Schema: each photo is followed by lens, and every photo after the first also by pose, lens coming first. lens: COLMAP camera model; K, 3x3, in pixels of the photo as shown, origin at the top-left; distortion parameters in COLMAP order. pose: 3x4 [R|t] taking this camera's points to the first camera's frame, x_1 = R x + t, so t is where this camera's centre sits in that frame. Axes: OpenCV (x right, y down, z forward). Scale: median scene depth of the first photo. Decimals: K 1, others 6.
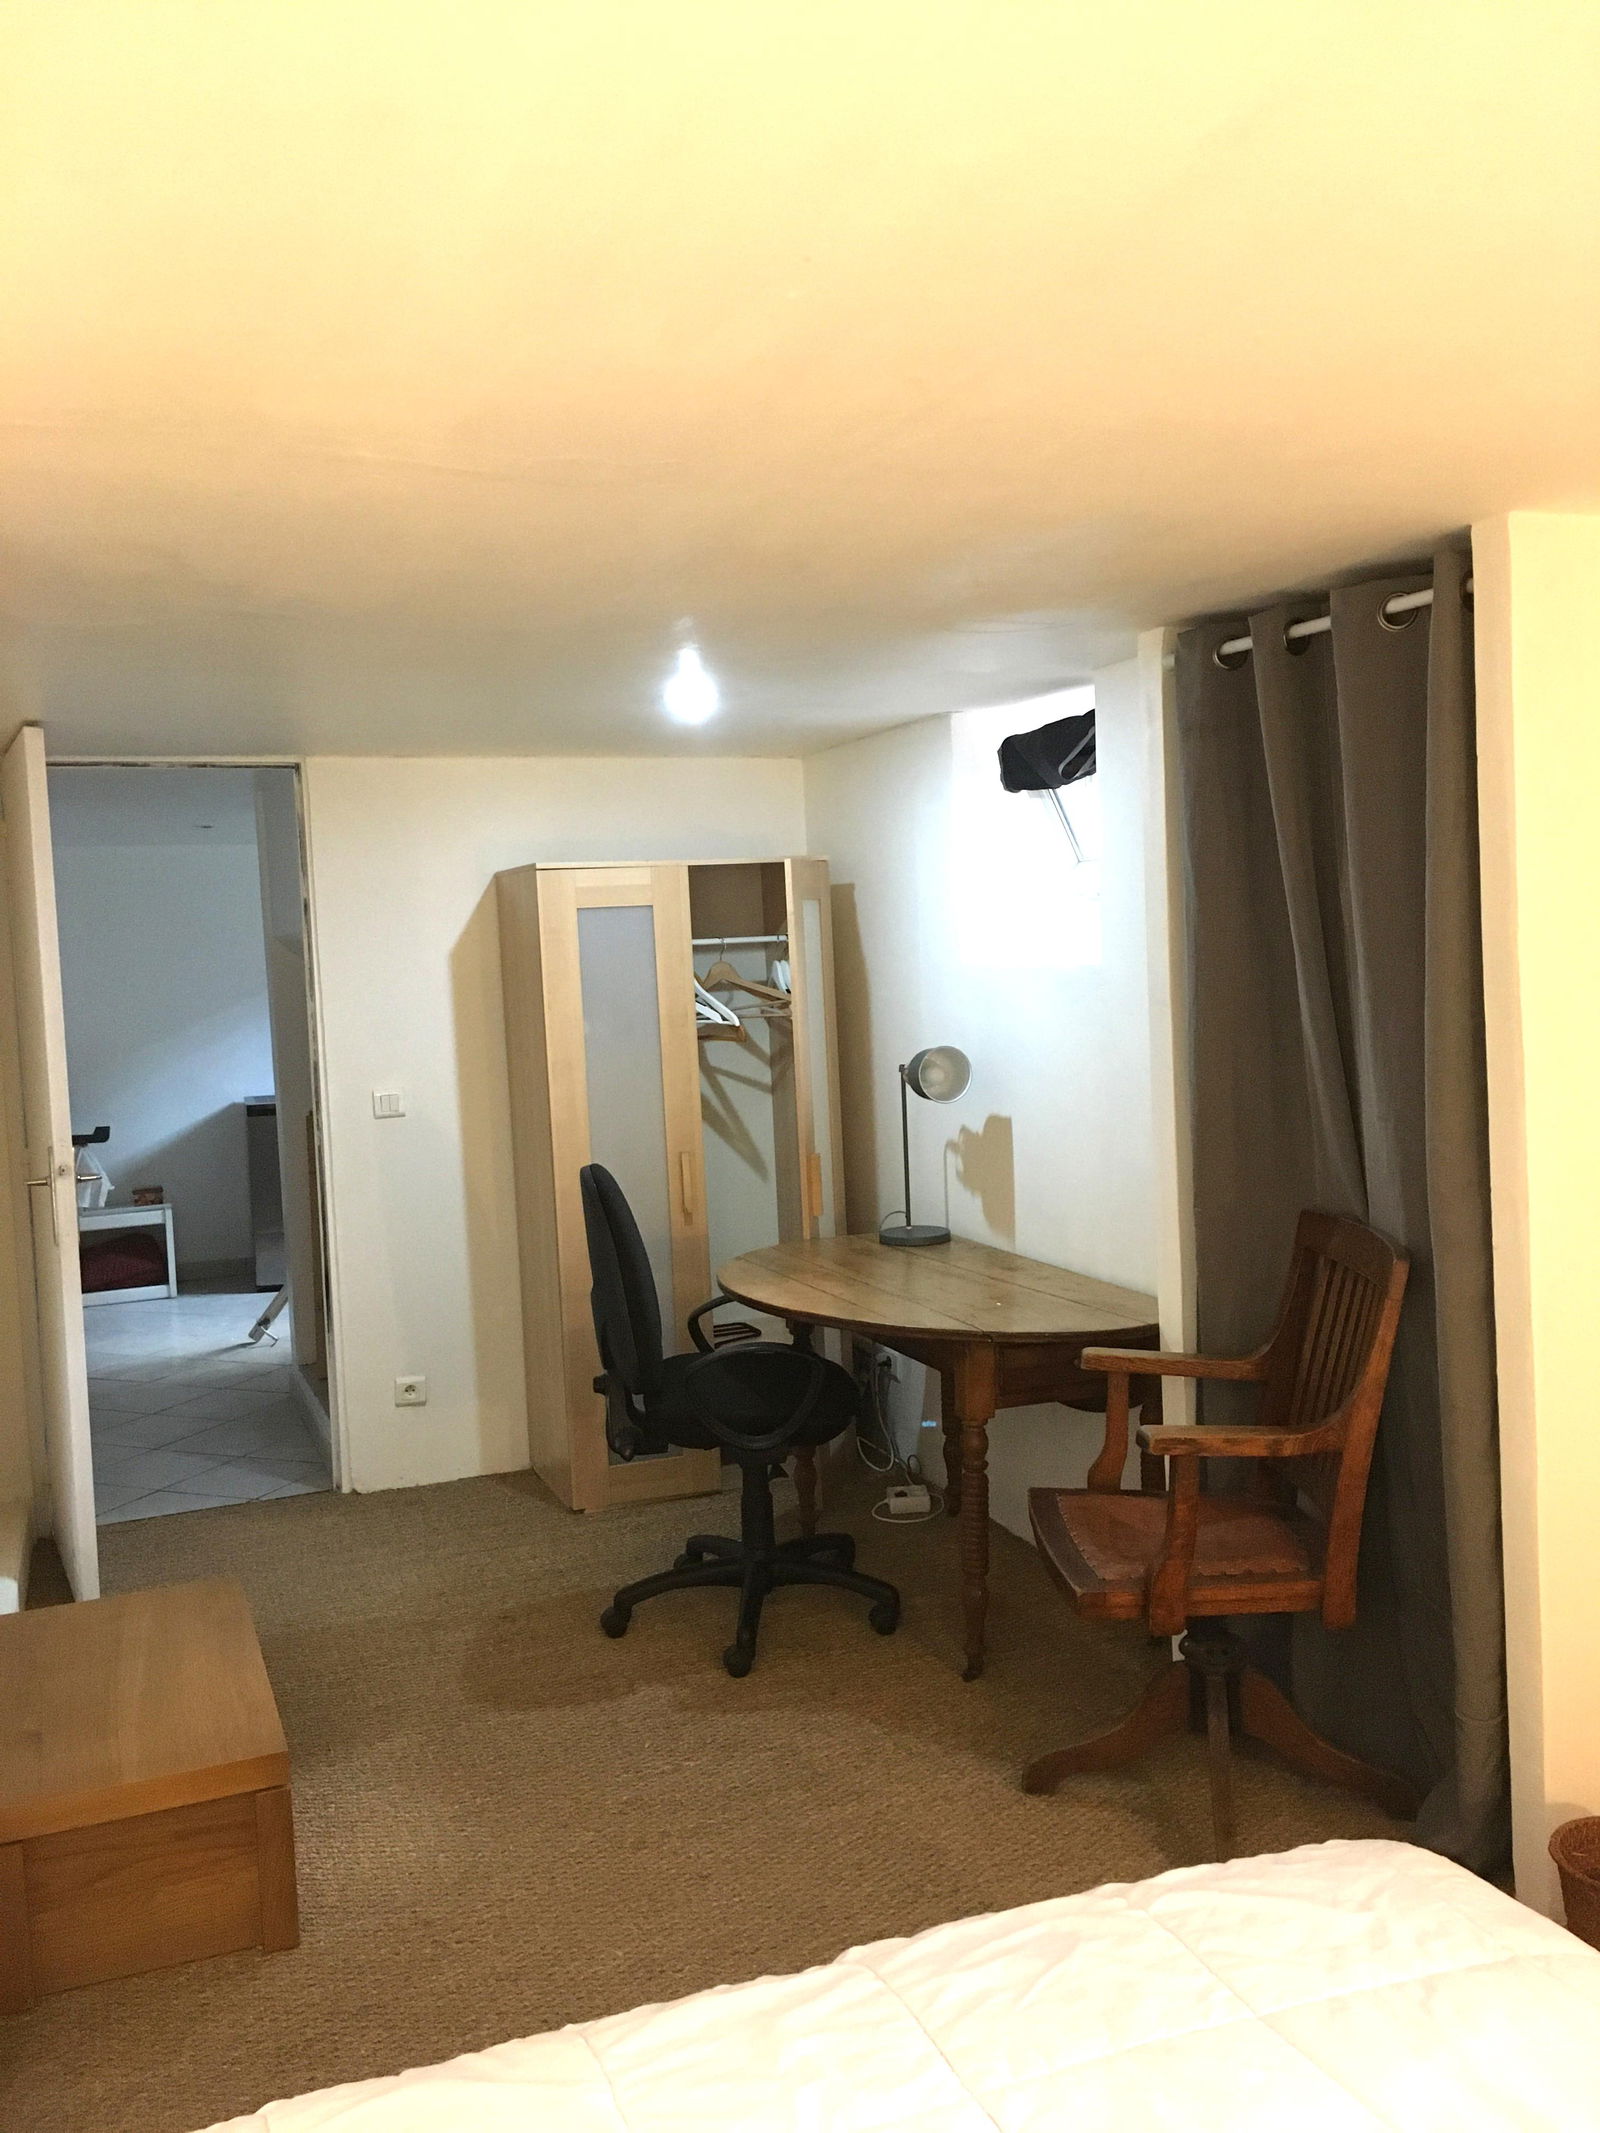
lens RADIAL K [[1799.0, 0, 806.0], [0, 1799.0, 1065.3], [0, 0, 1]] dist [0.076763, -0.099089]
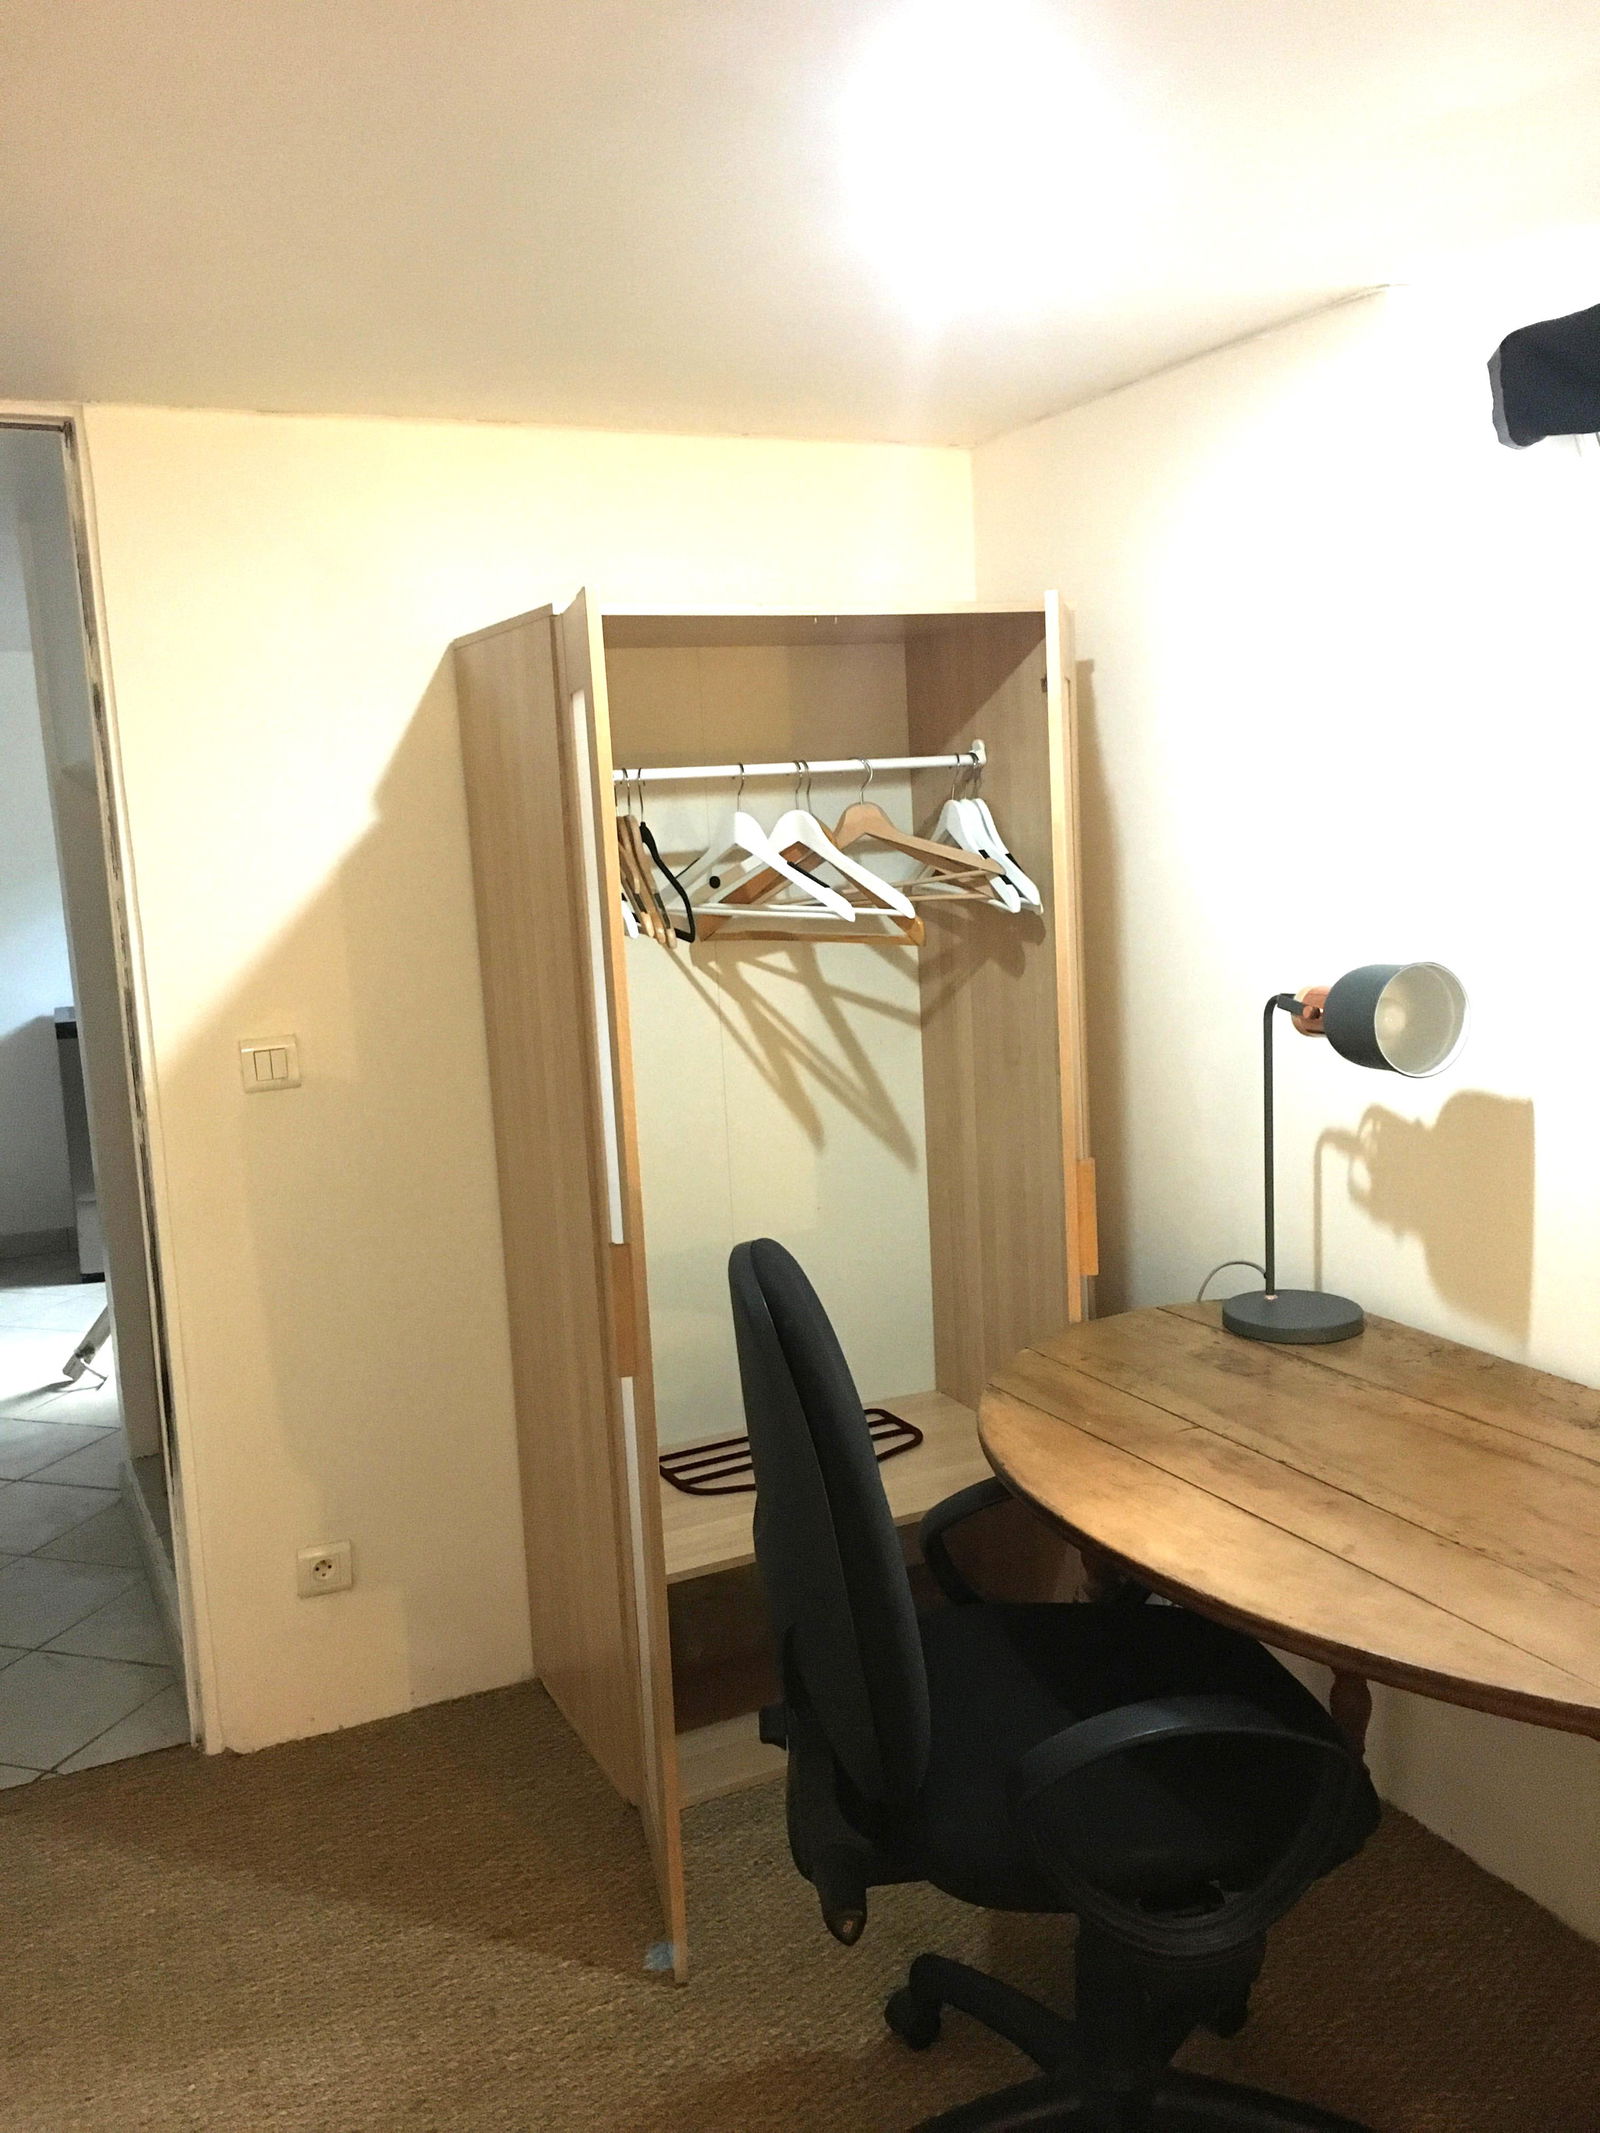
lens RADIAL K [[1799.0, 0, 806.0], [0, 1799.0, 1065.3], [0, 0, 1]] dist [0.076763, -0.099089]
pose [[0.997508, -0.016222, 0.068661, -0.111868], [0.011076, 0.997146, 0.074674, -0.019067], [-0.069676, -0.073727, 0.994841, 0.465821]]
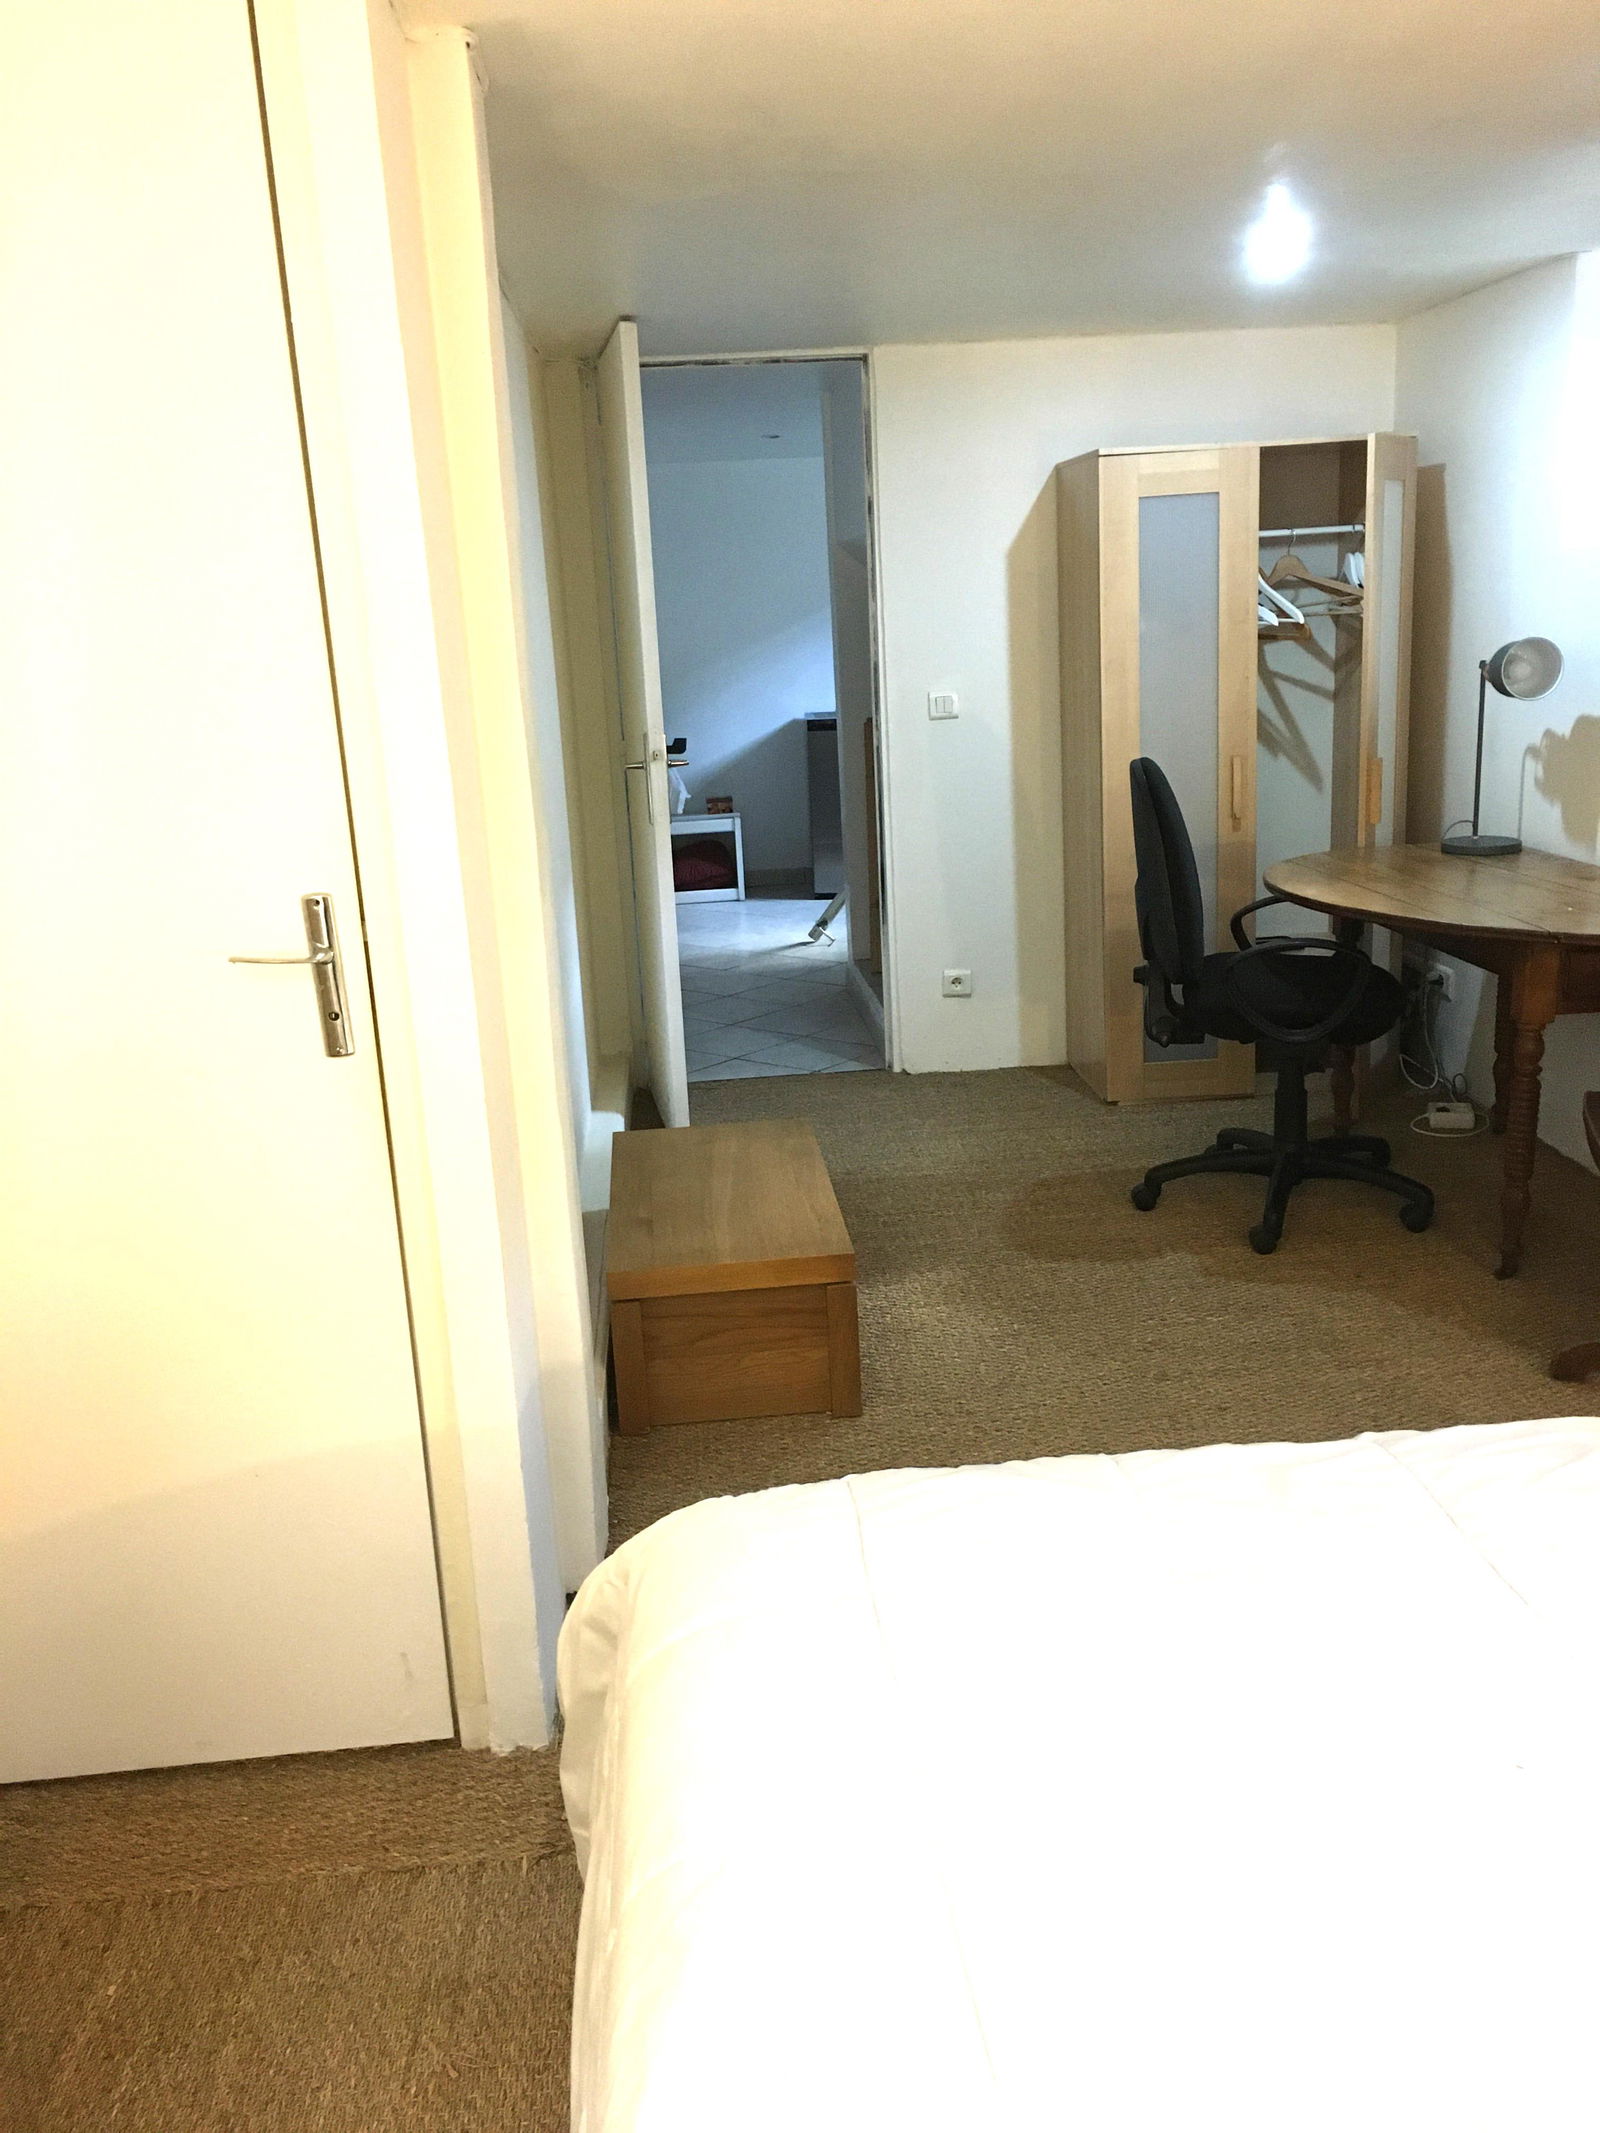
lens RADIAL K [[1799.0, 0, 806.0], [0, 1799.0, 1065.3], [0, 0, 1]] dist [0.076763, -0.099089]
pose [[0.956416, 0.067139, -0.284185, -0.000349], [-0.010368, 0.980403, 0.196728, 0.022116], [0.291824, -0.185207, 0.938369, -0.025483]]
